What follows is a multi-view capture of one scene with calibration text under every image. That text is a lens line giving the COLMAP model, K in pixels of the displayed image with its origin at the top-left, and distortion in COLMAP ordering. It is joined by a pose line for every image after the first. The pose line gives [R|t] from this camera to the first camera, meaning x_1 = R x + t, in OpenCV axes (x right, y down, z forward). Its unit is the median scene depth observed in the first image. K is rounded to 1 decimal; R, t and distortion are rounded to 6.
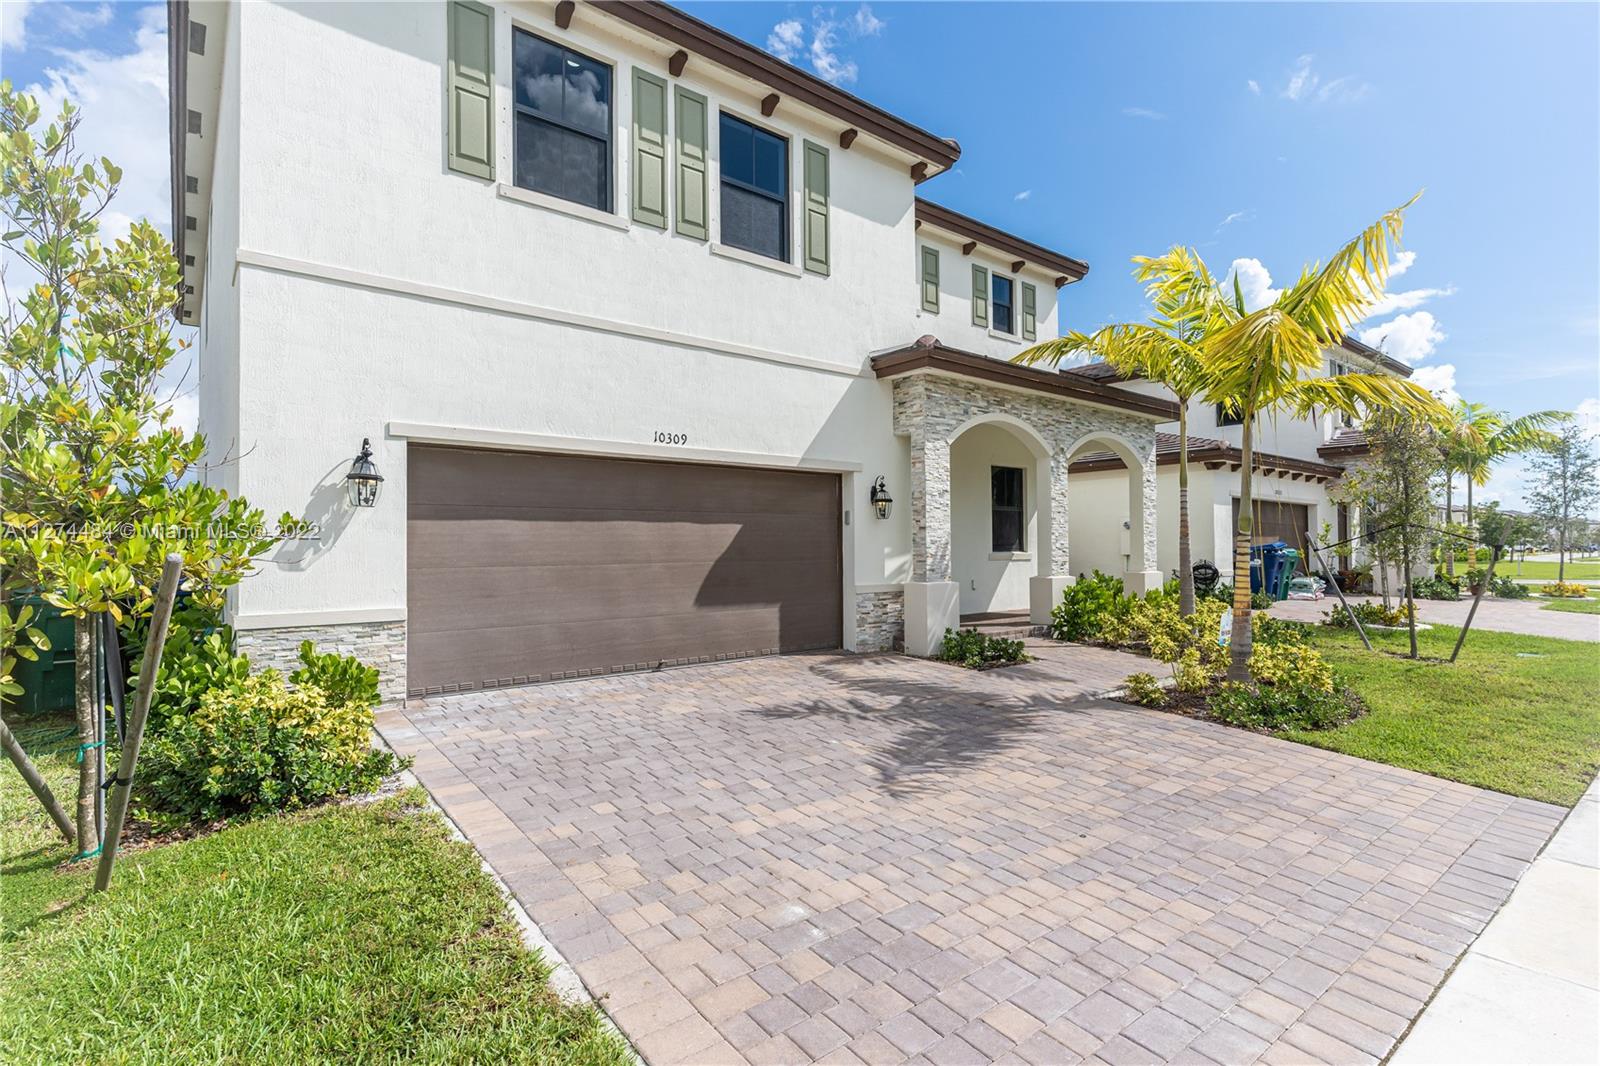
lens RADIAL K [[789.8, 0, 801.1], [0, 789.8, 532.0], [0, 0, 1]] dist [0.003353, -0.000051]
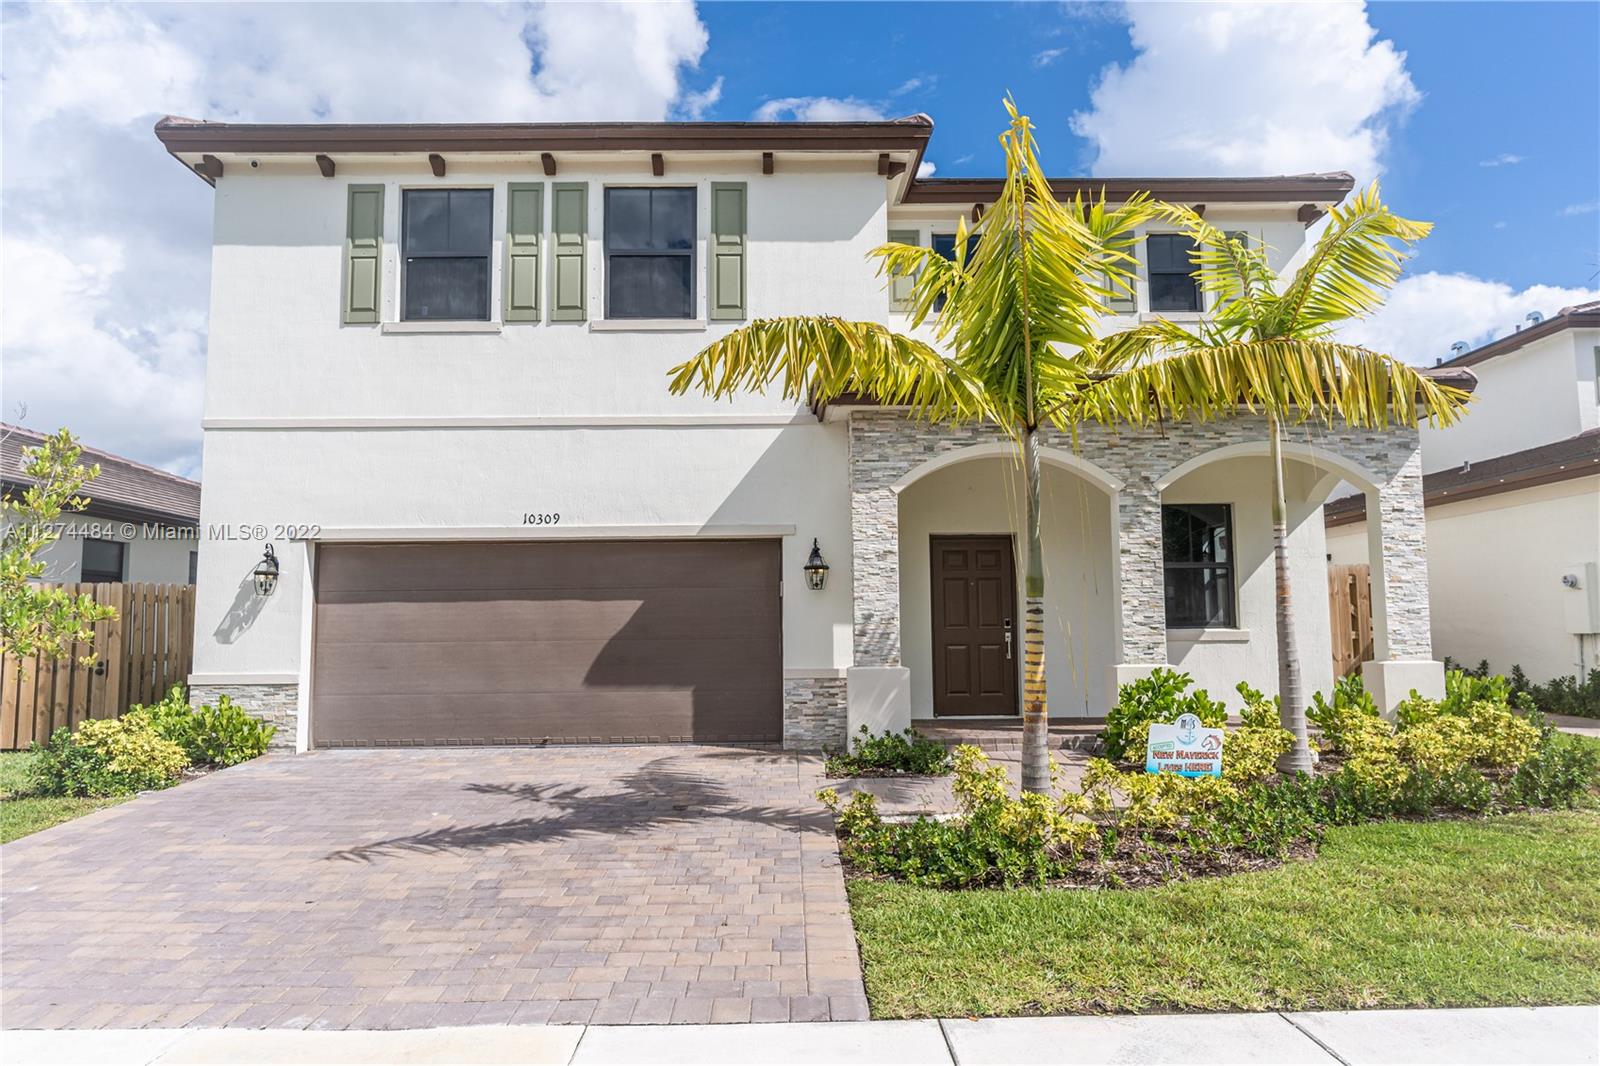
lens RADIAL K [[1007.8, 0, 798.2], [0, 1007.8, 540.1], [0, 0, 1]] dist [-0.006805, 0.001620]
pose [[0.778206, -0.058414, -0.625287, 0.886488], [0.017003, 0.997260, -0.072002, 0.008925], [0.627779, 0.045400, 0.777066, 0.183432]]
